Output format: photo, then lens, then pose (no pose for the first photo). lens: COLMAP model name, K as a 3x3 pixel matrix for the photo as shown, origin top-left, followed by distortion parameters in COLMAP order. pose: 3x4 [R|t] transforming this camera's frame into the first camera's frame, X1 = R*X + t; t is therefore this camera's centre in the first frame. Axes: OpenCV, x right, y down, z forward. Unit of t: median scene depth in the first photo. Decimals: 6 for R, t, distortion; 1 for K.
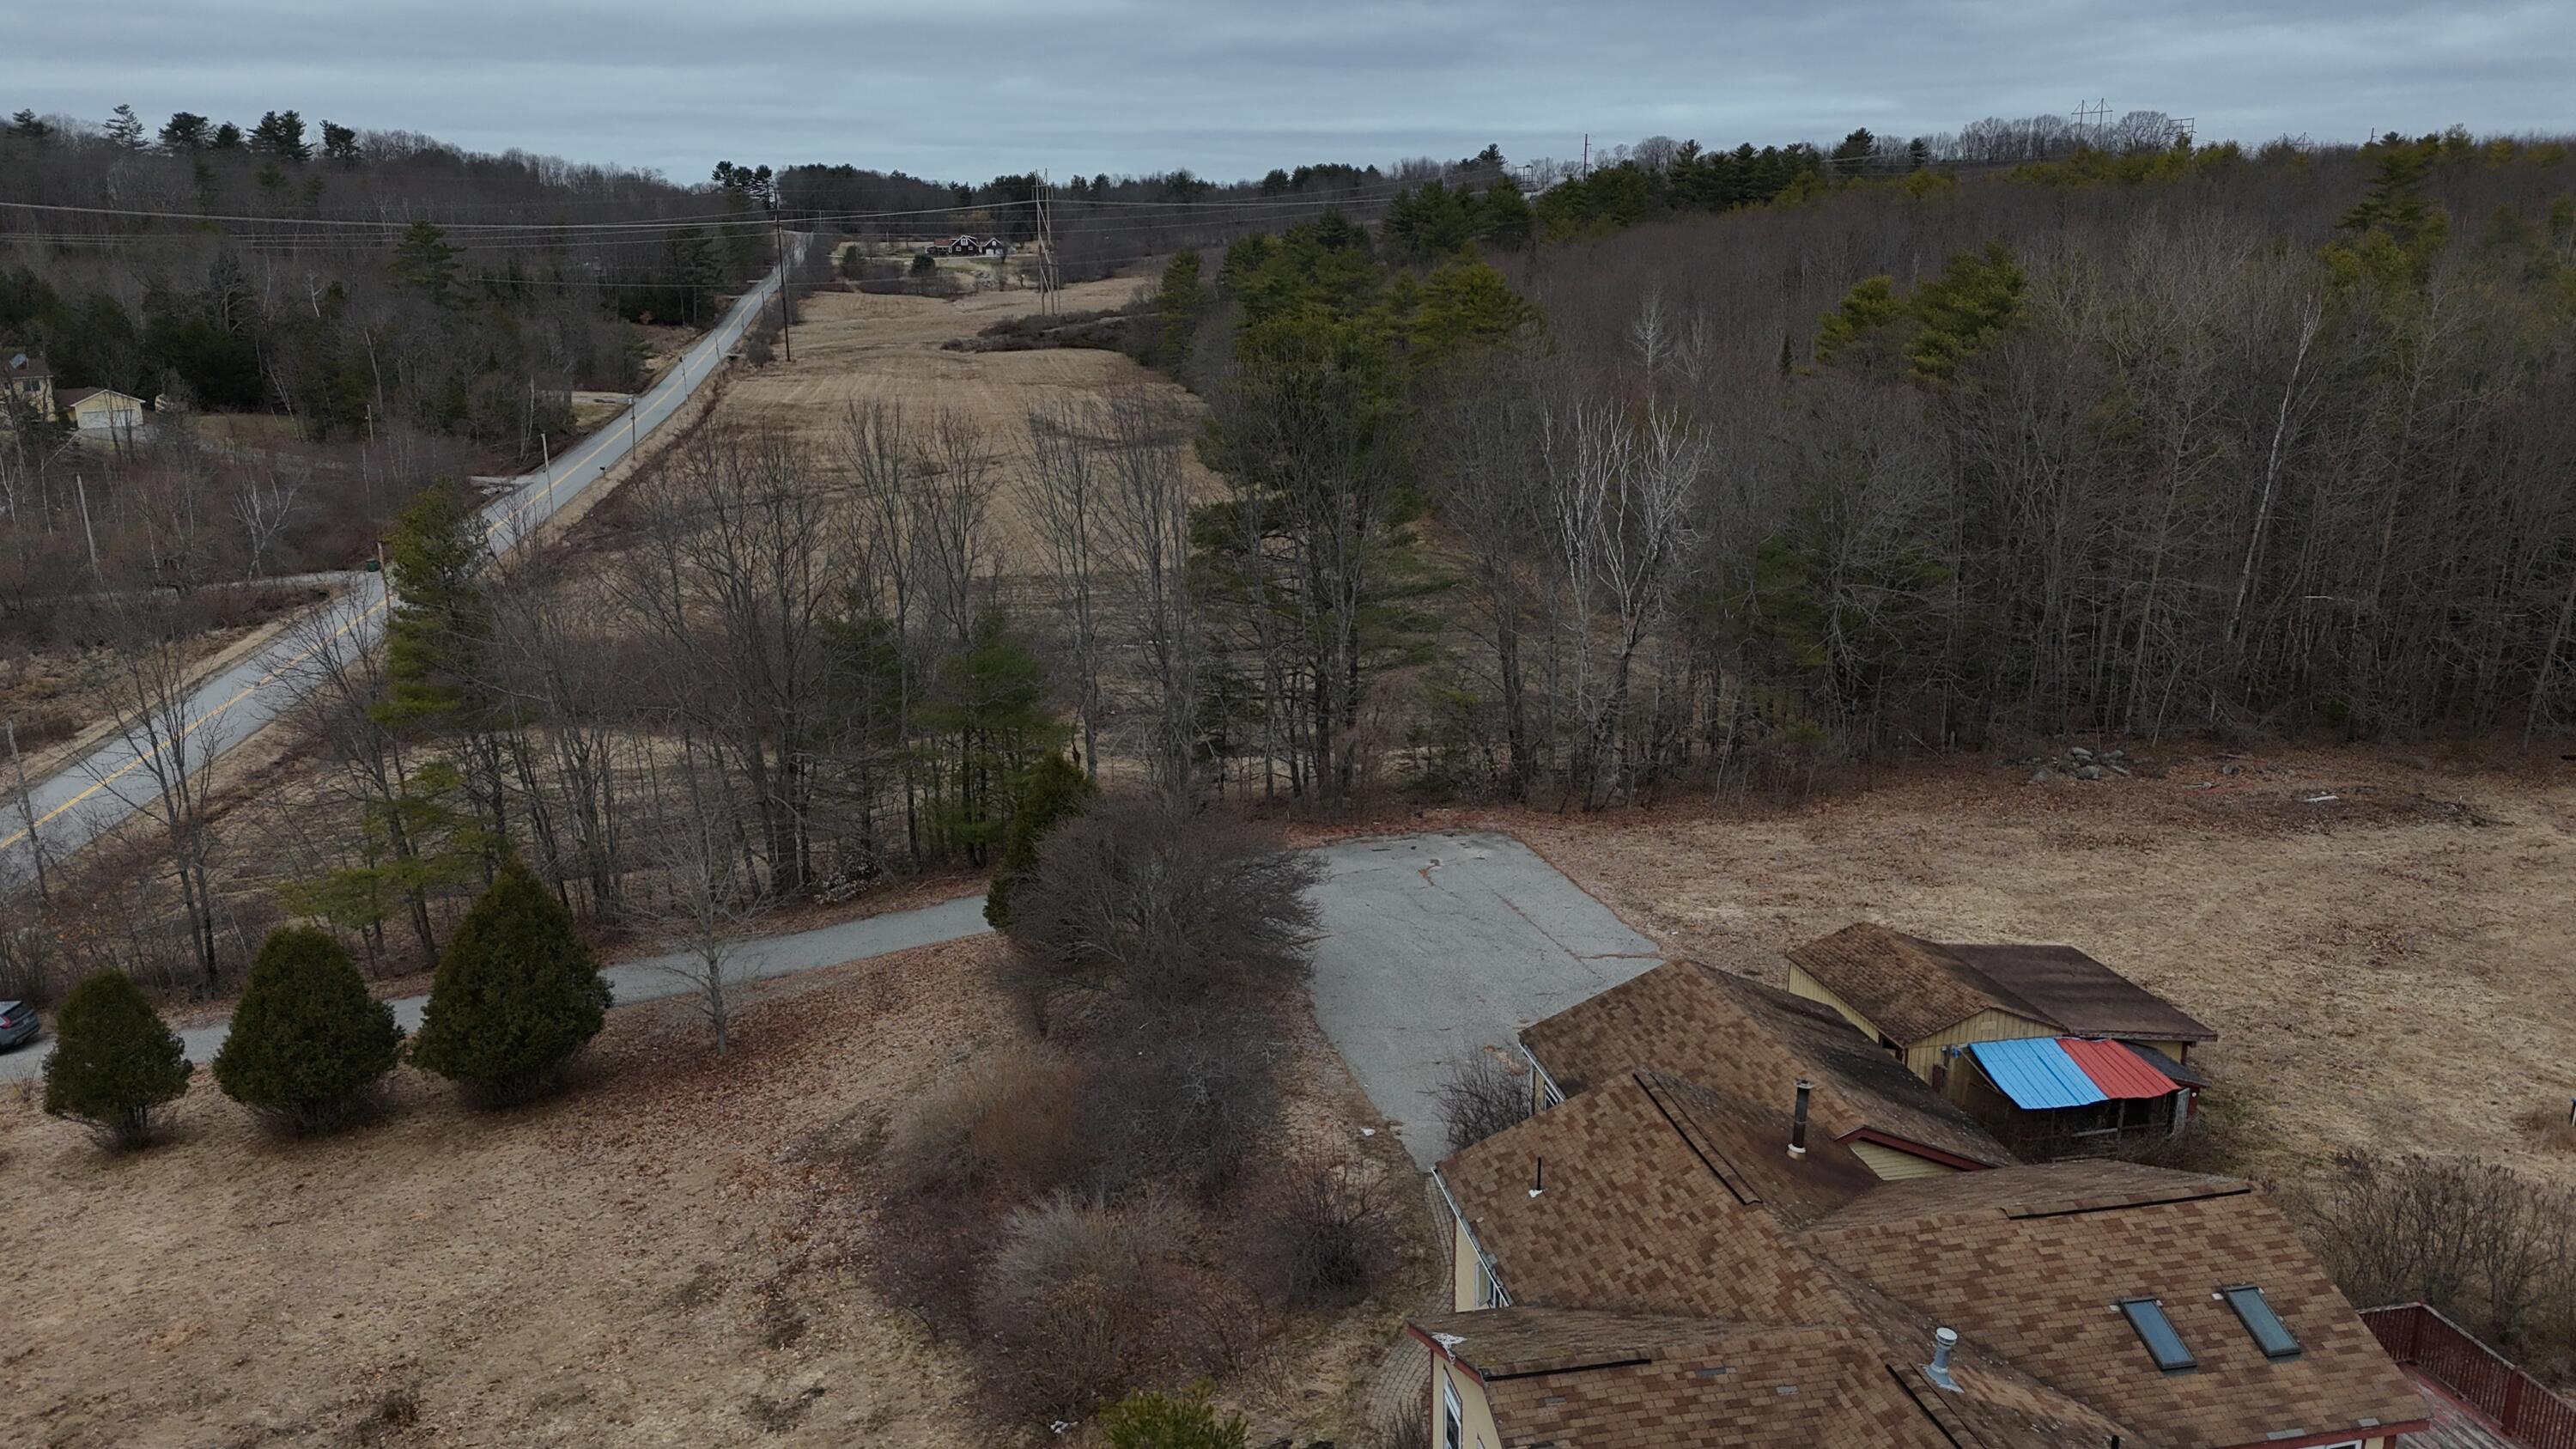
lens RADIAL K [[1888.4, 0, 1288.0], [0, 1888.4, 724.5], [0, 0, 1]] dist [0.078806, -0.070027]
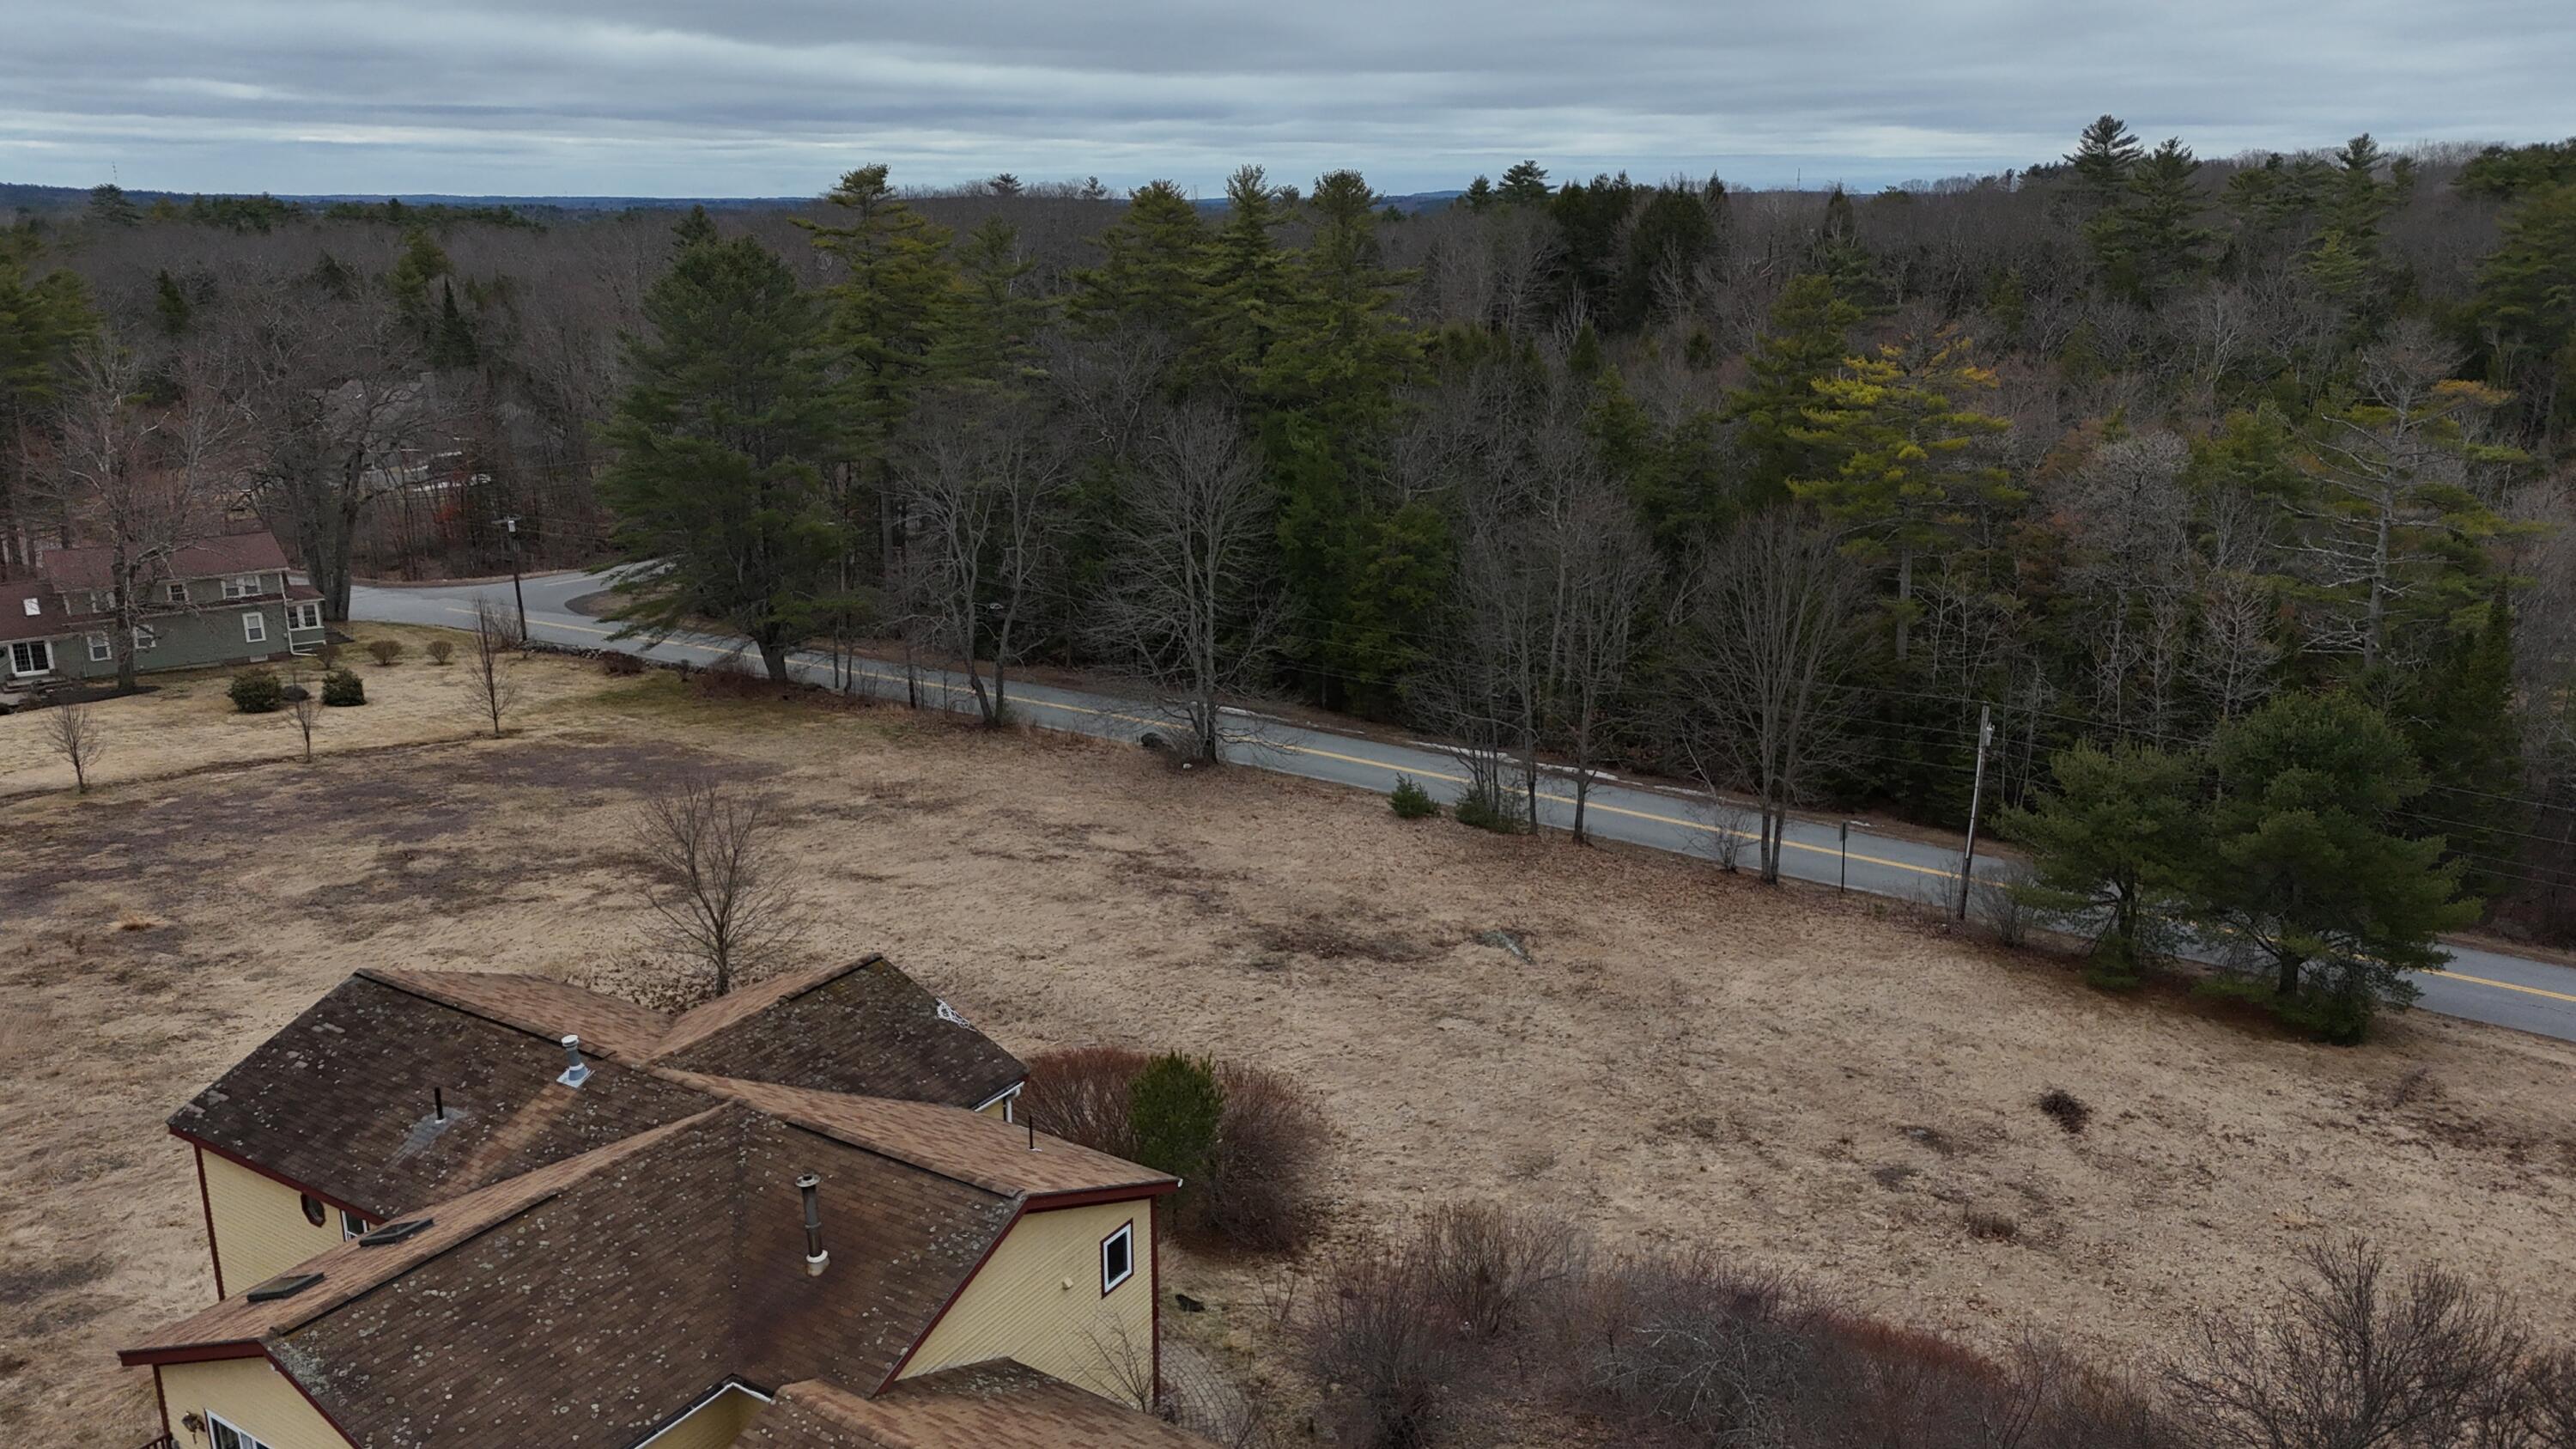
lens RADIAL K [[1888.4, 0, 1288.0], [0, 1888.4, 724.5], [0, 0, 1]] dist [0.078806, -0.070027]
pose [[-0.682916, 0.200781, -0.702363, 0.456137], [-0.180797, 0.885116, 0.428814, -0.257644], [0.707770, 0.419829, -0.568159, 1.029154]]
